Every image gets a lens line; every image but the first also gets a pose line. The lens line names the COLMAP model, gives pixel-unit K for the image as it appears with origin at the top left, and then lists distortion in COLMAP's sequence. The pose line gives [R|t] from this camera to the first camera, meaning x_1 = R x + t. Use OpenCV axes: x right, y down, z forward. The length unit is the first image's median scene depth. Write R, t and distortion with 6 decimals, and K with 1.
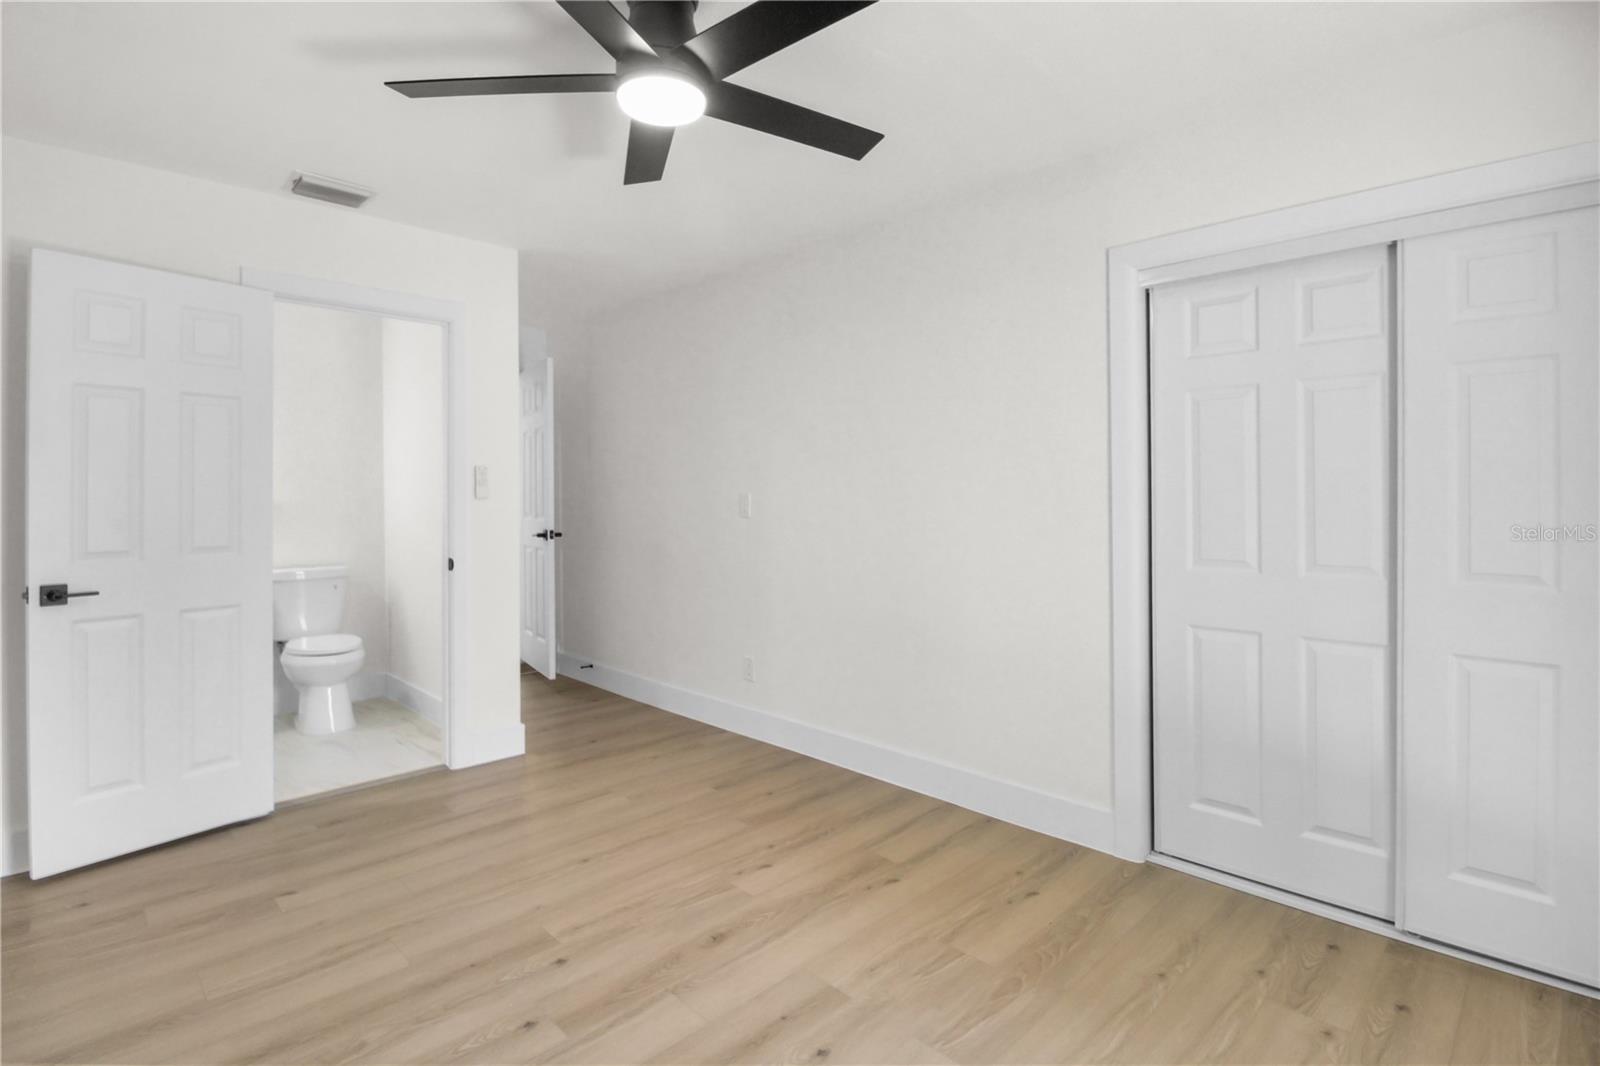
lens RADIAL K [[779.8, 0, 806.4], [0, 779.8, 491.6], [0, 0, 1]] dist [-0.011336, -0.000743]
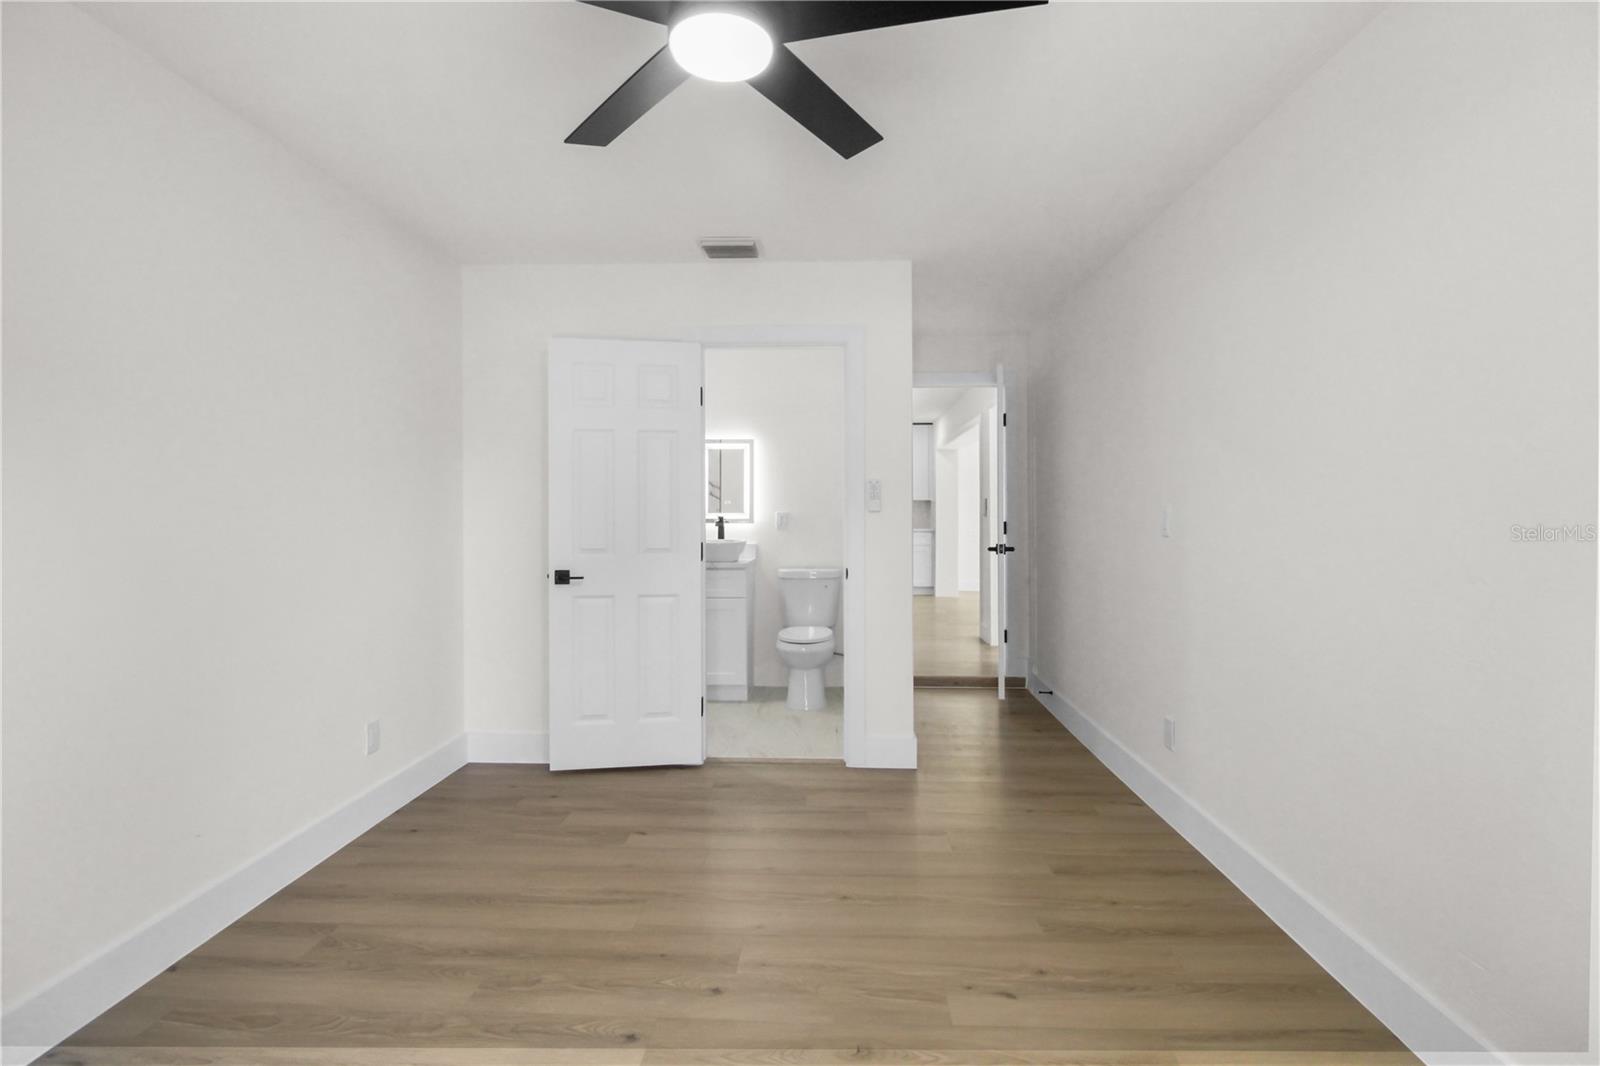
lens RADIAL K [[754.4, 0, 803.7], [0, 754.4, 510.6], [0, 0, 1]] dist [-0.003085, -0.000851]
pose [[0.678499, 0.002431, -0.734598, 0.366639], [0.004189, 0.999965, 0.007178, 0.000741], [0.734590, -0.007948, 0.678465, 0.368642]]
